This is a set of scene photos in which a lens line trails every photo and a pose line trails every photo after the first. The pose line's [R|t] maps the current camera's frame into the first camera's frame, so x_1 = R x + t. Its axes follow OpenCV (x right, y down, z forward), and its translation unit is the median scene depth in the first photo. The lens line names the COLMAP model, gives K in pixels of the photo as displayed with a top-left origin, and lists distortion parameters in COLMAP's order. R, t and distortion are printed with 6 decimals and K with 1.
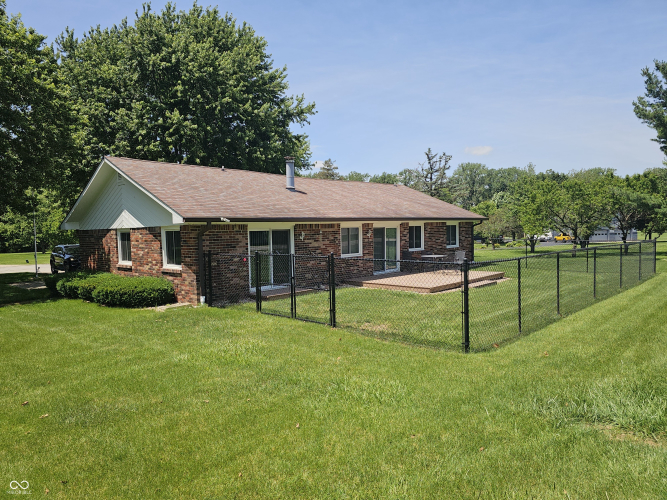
lens RADIAL K [[435.9, 0, 333.5], [0, 435.9, 250.0], [0, 0, 1]] dist [0.004416, -0.000024]
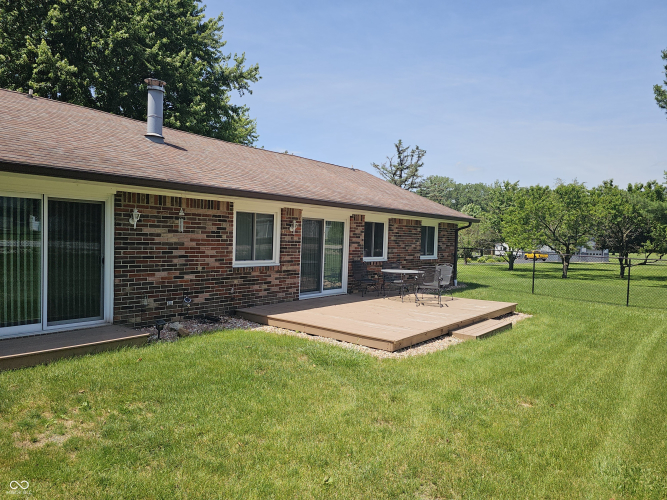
lens RADIAL K [[435.9, 0, 333.5], [0, 435.9, 250.0], [0, 0, 1]] dist [0.004416, -0.000024]
pose [[0.995800, 0.049436, 0.077058, 0.058591], [-0.048037, 0.998647, -0.019907, 0.000914], [-0.077938, 0.016122, 0.996828, 0.272479]]
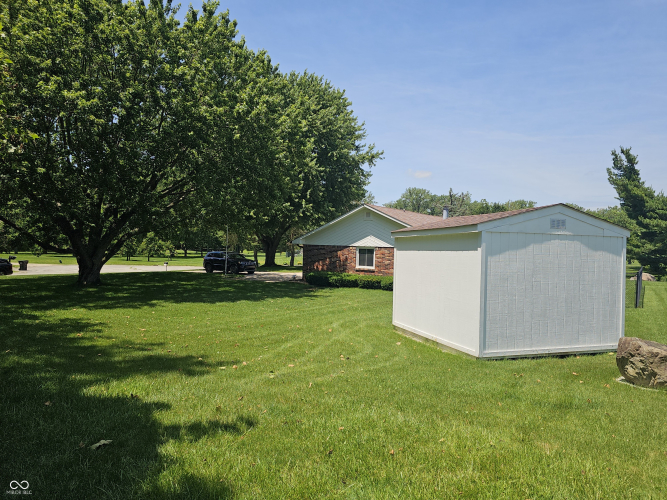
lens RADIAL K [[444.0, 0, 333.5], [0, 444.0, 250.0], [0, 0, 1]] dist [0.002821, 0.000451]
pose [[0.986131, 0.049021, 0.158565, -0.481801], [-0.043625, 0.998350, -0.037339, 0.017733], [-0.160134, 0.029904, 0.986642, -0.346776]]
